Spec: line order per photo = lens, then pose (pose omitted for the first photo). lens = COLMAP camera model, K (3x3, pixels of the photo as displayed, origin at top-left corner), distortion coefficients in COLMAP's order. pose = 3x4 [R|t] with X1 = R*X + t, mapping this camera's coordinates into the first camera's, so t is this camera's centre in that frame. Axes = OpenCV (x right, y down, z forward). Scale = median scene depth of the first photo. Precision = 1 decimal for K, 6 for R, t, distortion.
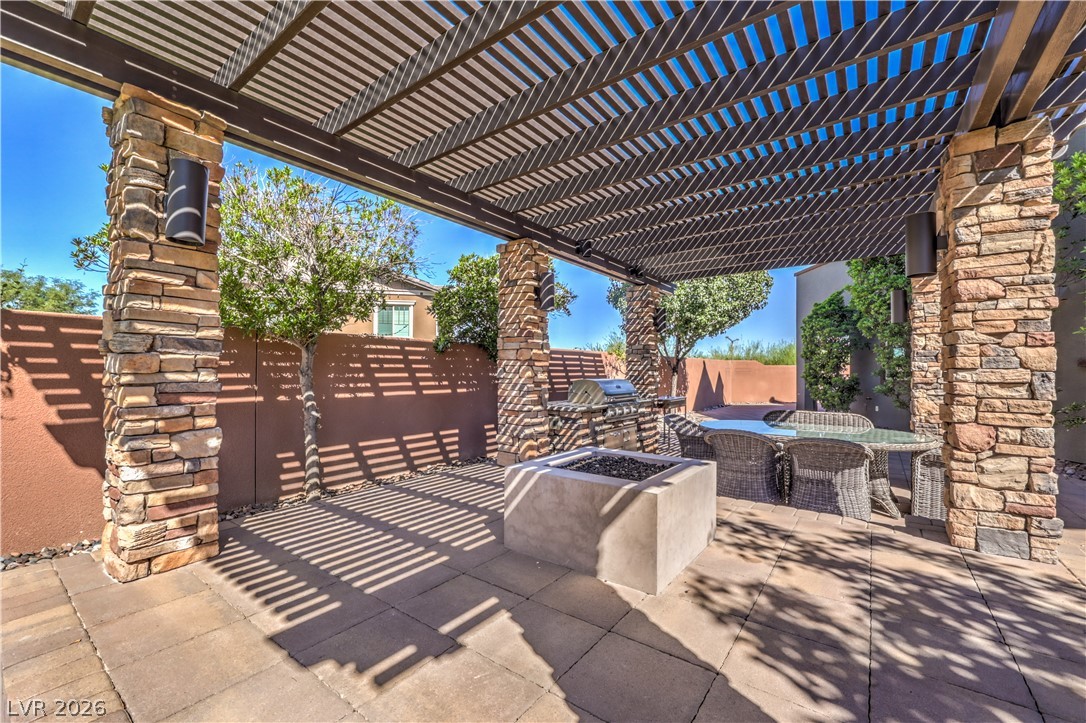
lens RADIAL K [[443.2, 0, 537.9], [0, 443.2, 366.7], [0, 0, 1]] dist [0.000873, 0.000180]
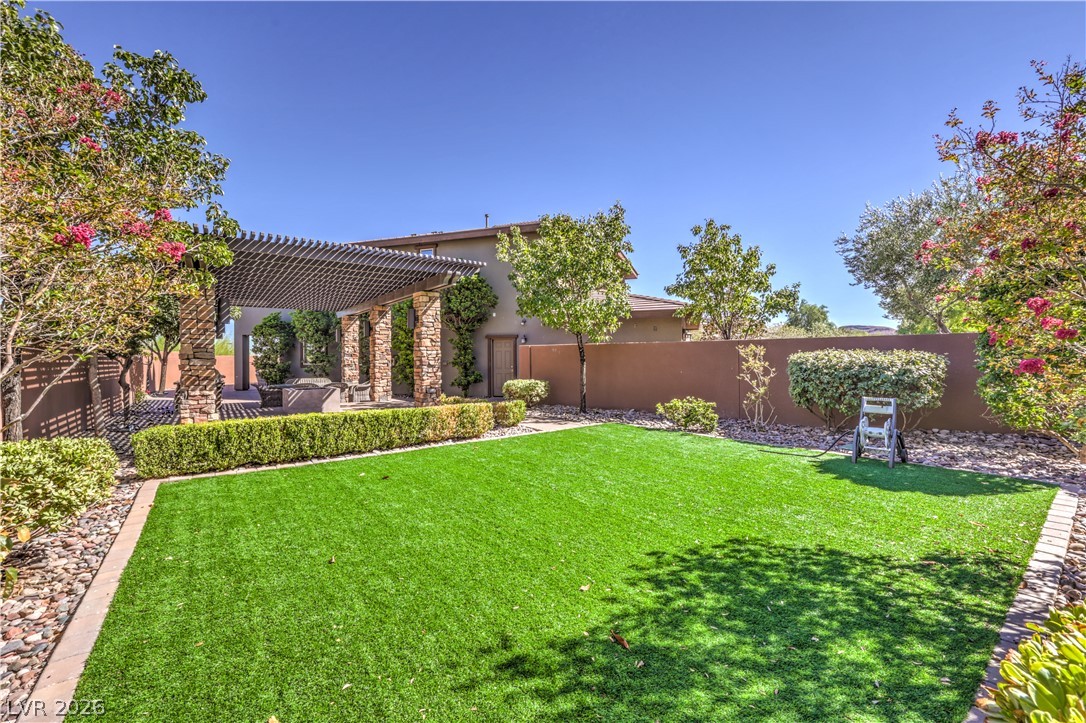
lens RADIAL K [[443.2, 0, 543.6], [0, 443.2, 358.9], [0, 0, 1]] dist [0.000873, 0.000180]
pose [[0.270691, -0.005365, 0.962651, -2.733201], [-0.002887, 0.999975, 0.006385, -0.038295], [-0.962662, -0.004508, 0.270669, -1.718615]]
